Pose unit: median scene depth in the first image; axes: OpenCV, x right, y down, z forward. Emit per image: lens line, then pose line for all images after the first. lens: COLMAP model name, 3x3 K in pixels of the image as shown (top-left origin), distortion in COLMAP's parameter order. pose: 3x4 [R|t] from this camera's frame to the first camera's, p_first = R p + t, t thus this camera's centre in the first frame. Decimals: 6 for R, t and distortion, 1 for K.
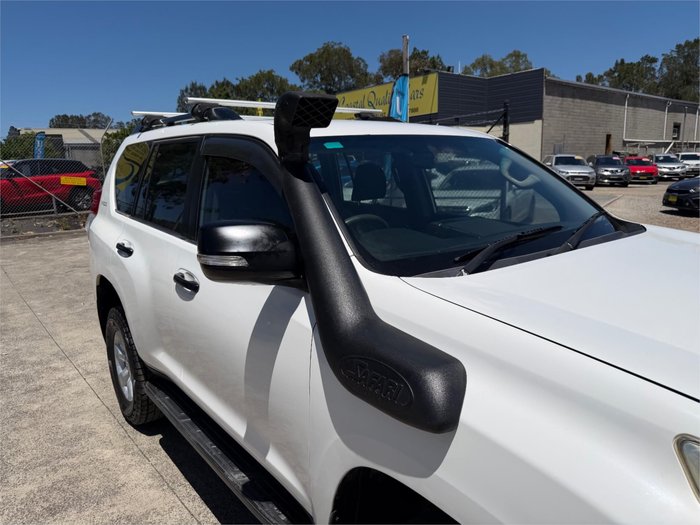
lens RADIAL K [[497.4, 0, 351.3], [0, 497.4, 267.2], [0, 0, 1]] dist [0.019209, -0.028304]
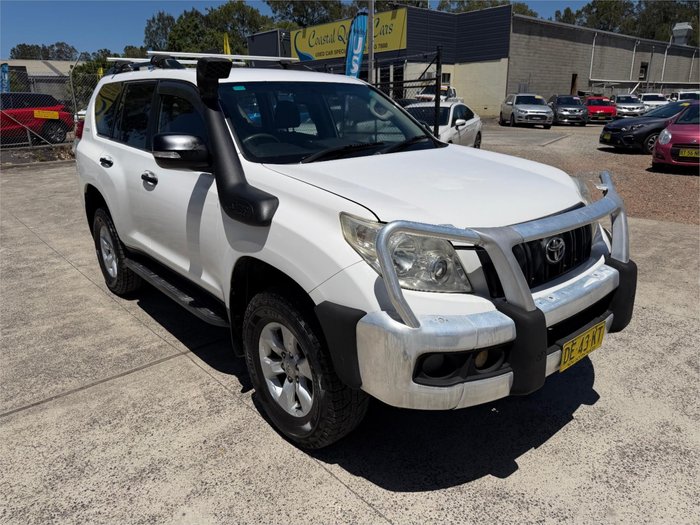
lens RADIAL K [[497.4, 0, 343.3], [0, 497.4, 258.8], [0, 0, 1]] dist [0.019209, -0.028304]
pose [[0.999519, 0.001709, 0.030975, 0.113365], [-0.004874, 0.994733, 0.102388, 0.060362], [-0.030637, -0.102490, 0.994262, -0.299633]]
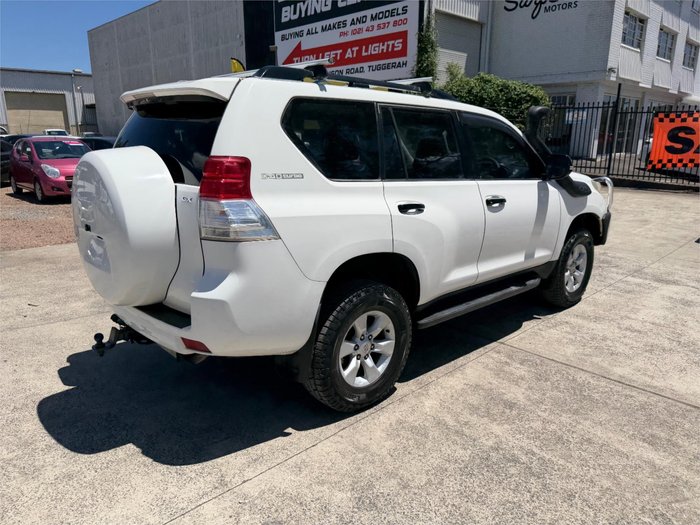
lens RADIAL K [[497.4, 0, 349.8], [0, 497.4, 259.4], [0, 0, 1]] dist [0.019209, -0.028304]
pose [[-0.070784, -0.211145, 0.974888, -1.050582], [0.195836, 0.955377, 0.221138, -0.132786], [-0.978079, 0.206571, -0.026276, 0.829249]]
